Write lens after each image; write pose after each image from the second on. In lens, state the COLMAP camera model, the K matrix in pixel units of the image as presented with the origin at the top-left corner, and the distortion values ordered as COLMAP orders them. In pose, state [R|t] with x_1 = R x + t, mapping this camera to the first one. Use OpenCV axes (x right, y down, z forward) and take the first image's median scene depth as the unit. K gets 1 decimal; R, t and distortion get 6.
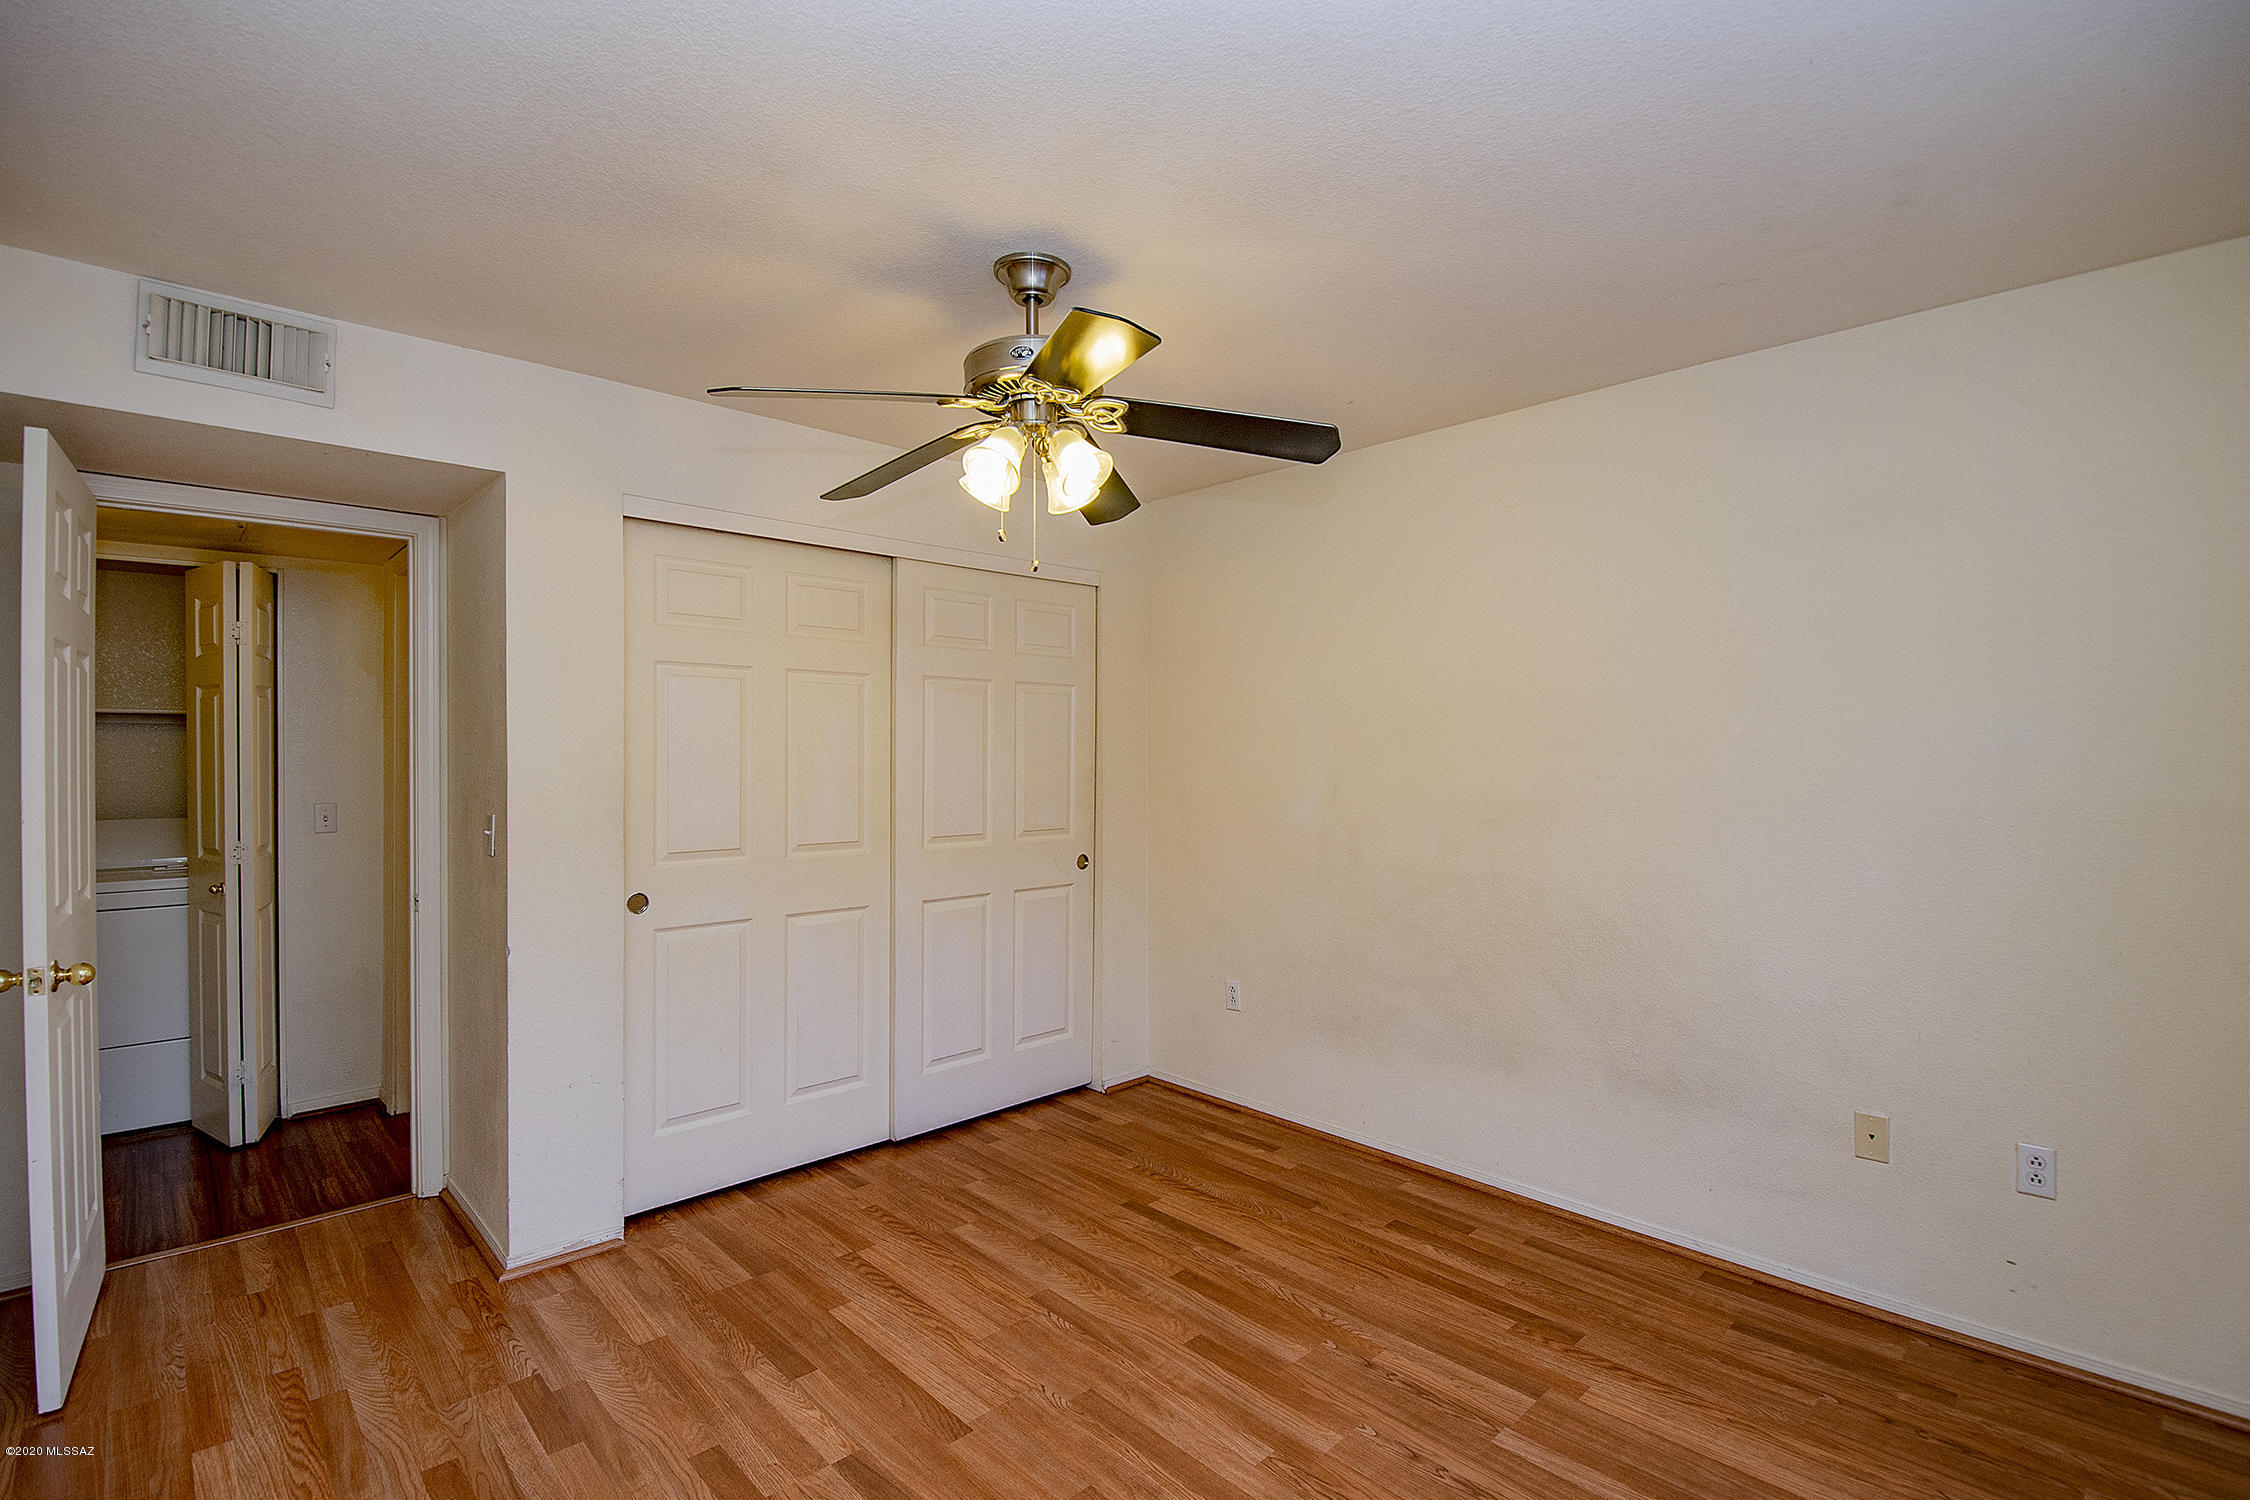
lens RADIAL K [[1035.9, 0, 1139.5], [0, 1035.9, 767.9], [0, 0, 1]] dist [0.014778, -0.020792]
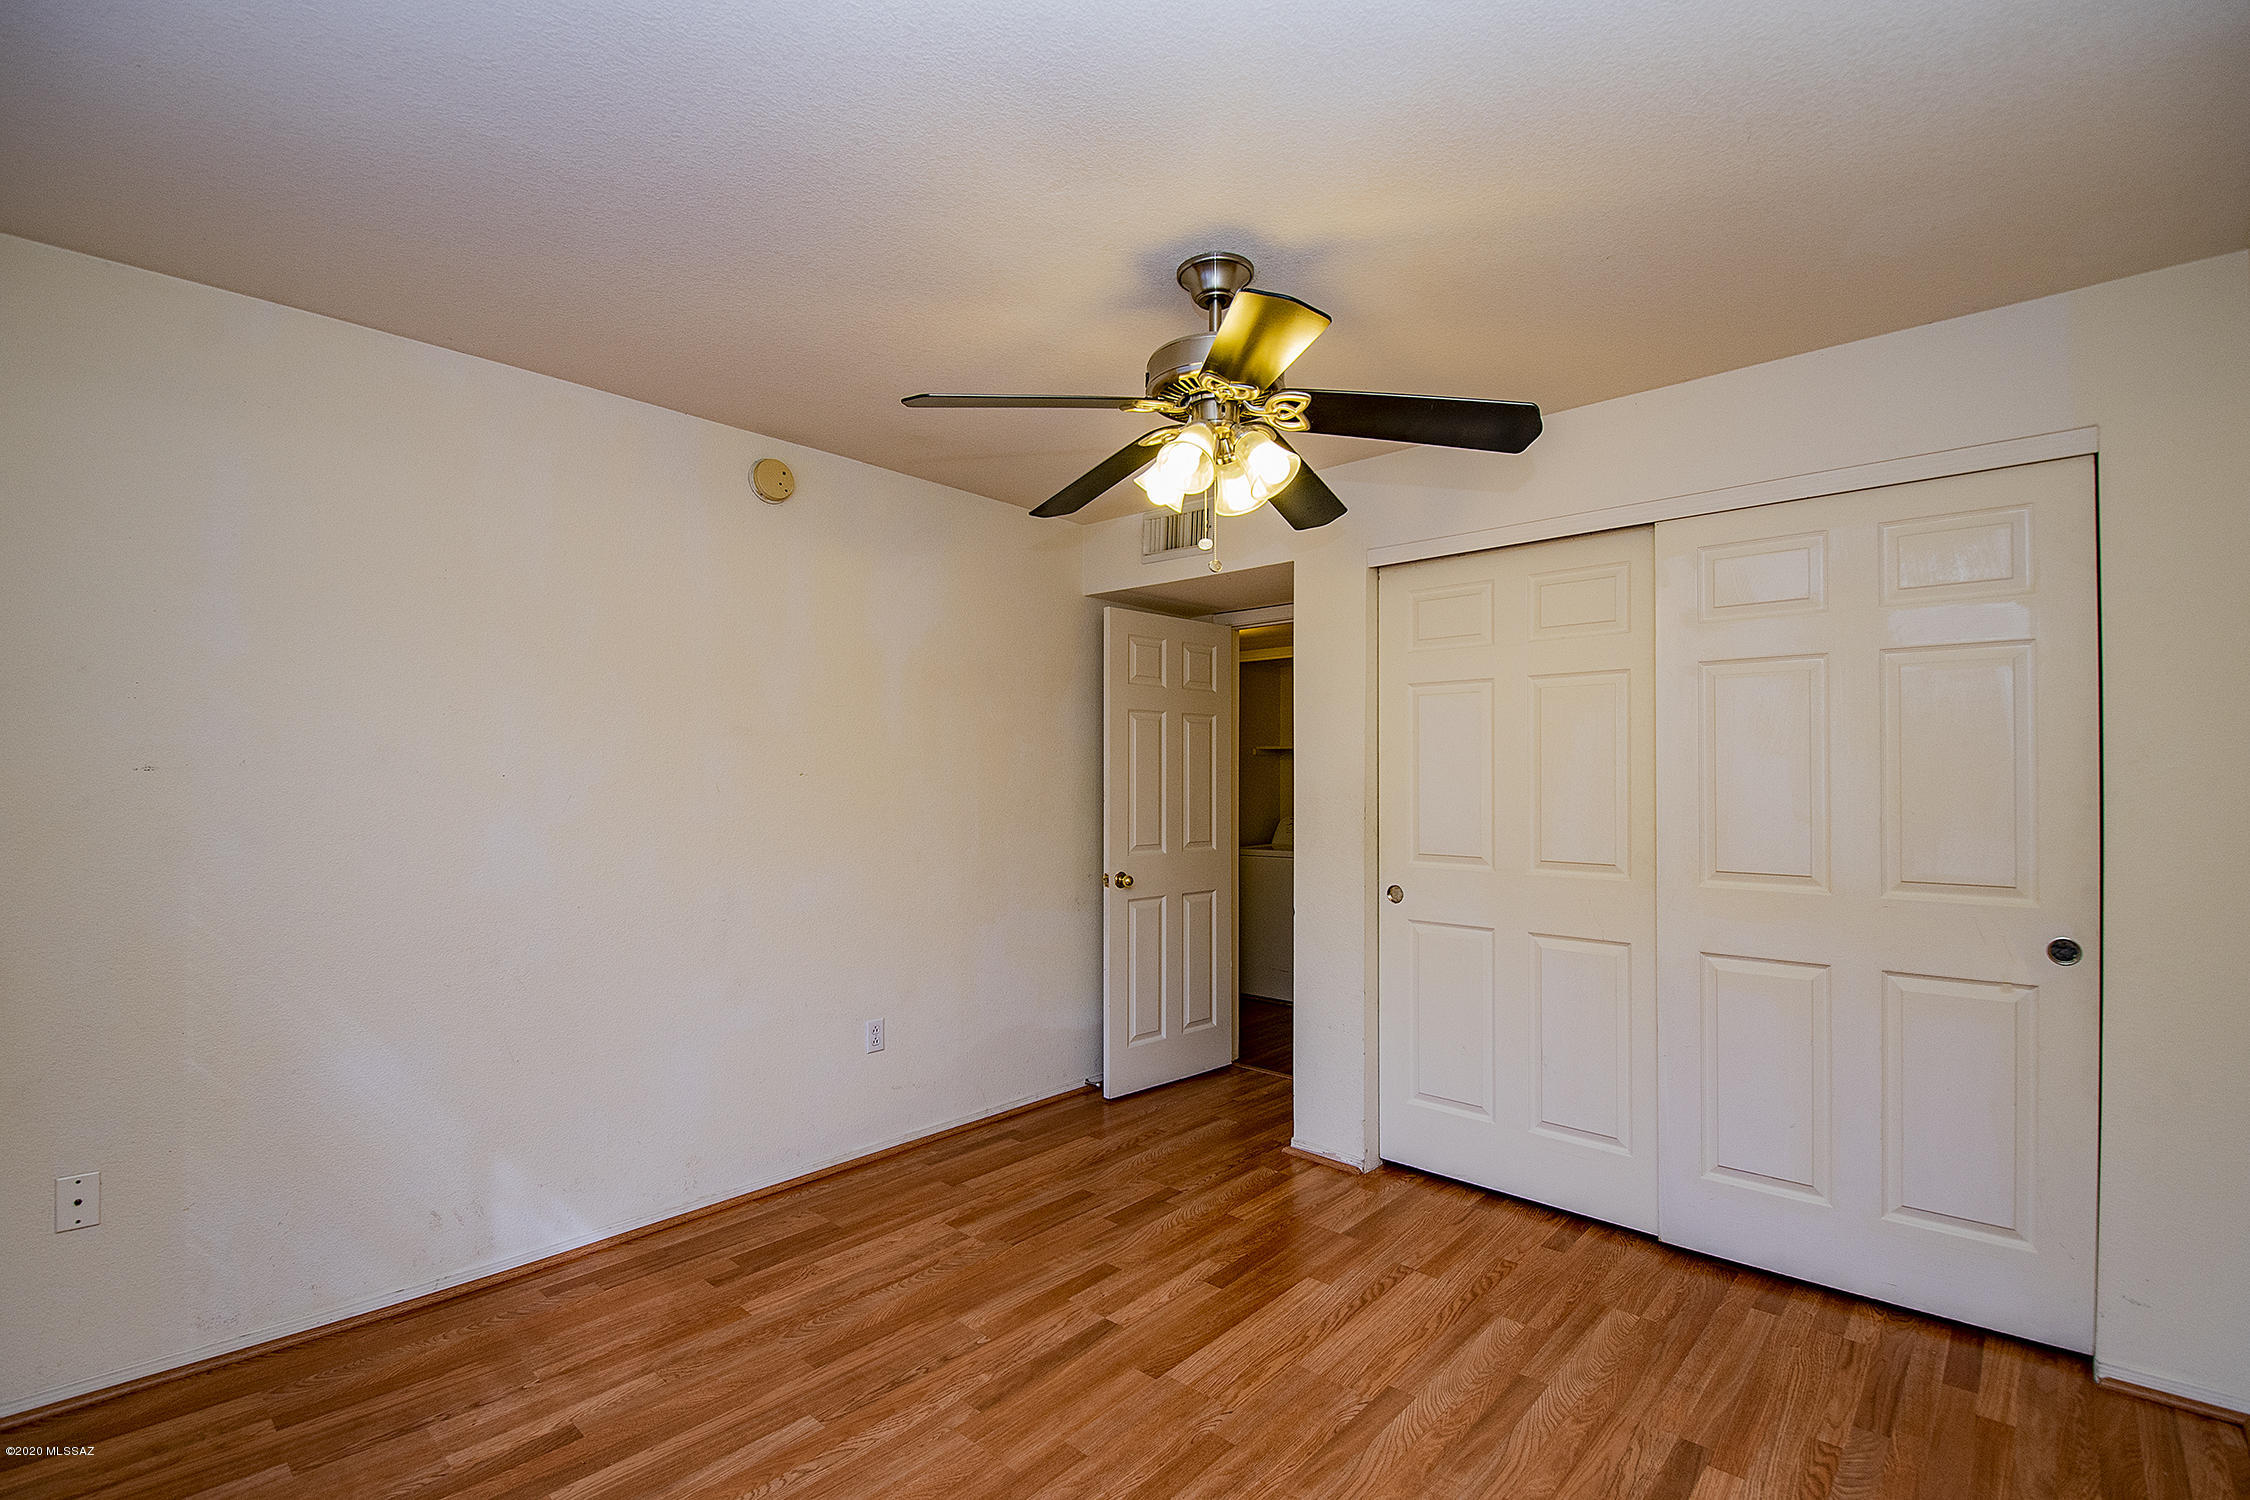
lens RADIAL K [[998.9, 0, 1137.8], [0, 998.9, 774.7], [0, 0, 1]] dist [0.014983, -0.021320]
pose [[0.062854, -0.014820, -0.997913, 0.658128], [-0.022184, 0.999622, -0.016243, 0.021342], [0.997776, 0.023158, 0.062501, 0.671490]]
